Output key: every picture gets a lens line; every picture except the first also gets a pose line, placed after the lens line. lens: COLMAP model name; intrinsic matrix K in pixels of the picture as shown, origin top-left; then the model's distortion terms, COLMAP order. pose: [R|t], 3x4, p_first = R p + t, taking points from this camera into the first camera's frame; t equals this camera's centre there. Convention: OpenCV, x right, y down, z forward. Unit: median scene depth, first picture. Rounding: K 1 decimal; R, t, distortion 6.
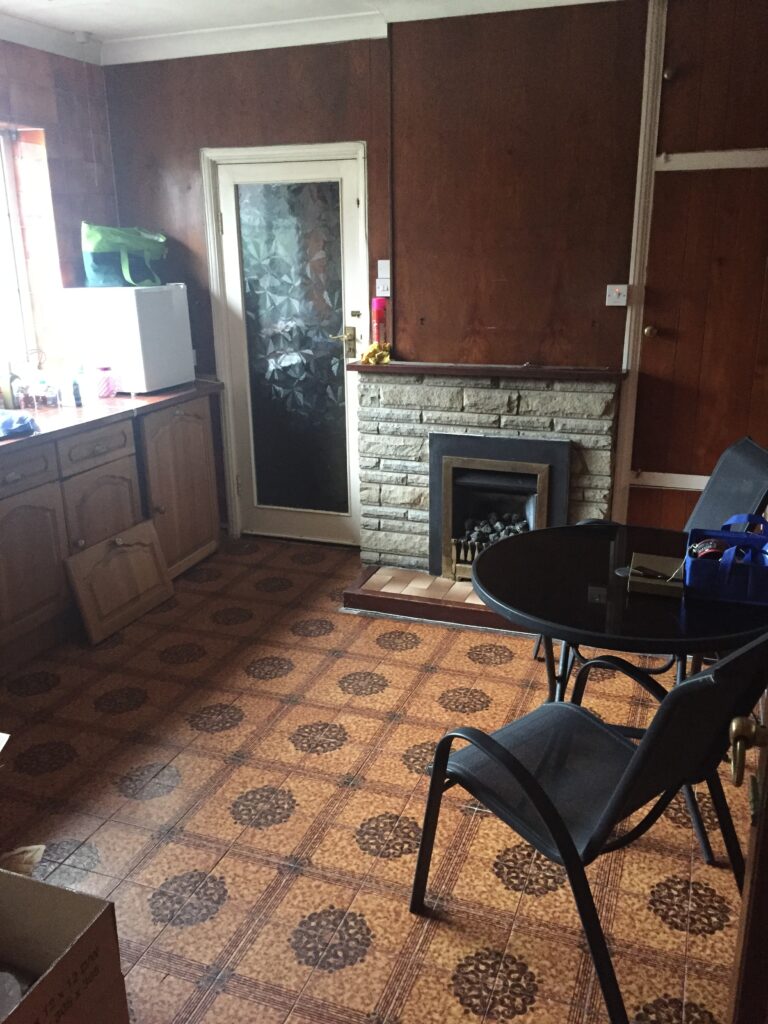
lens RADIAL K [[843.2, 0, 384.0], [0, 843.2, 512.0], [0, 0, 1]] dist [0.045785, -0.004134]
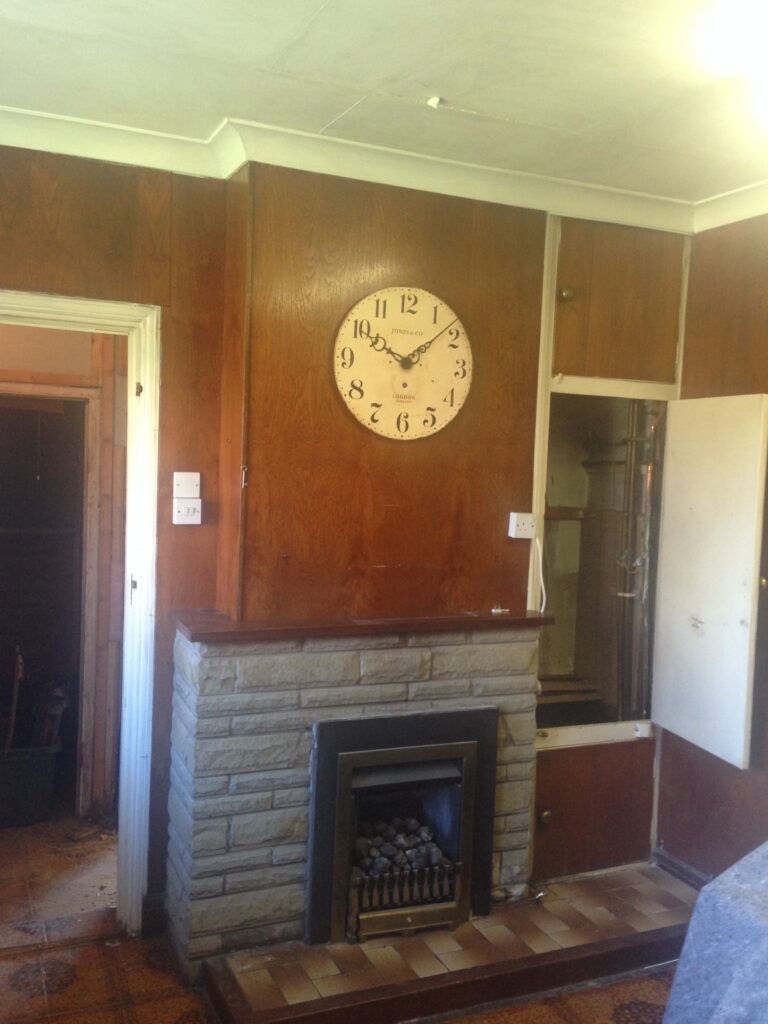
lens RADIAL K [[889.1, 0, 384.0], [0, 889.1, 512.0], [0, 0, 1]] dist [0.106701, -0.187342]
pose [[0.734011, -0.000036, 0.679137, -0.386997], [0.160670, 0.971621, -0.173601, -0.123037], [-0.659858, 0.236542, 0.713187, 0.412082]]
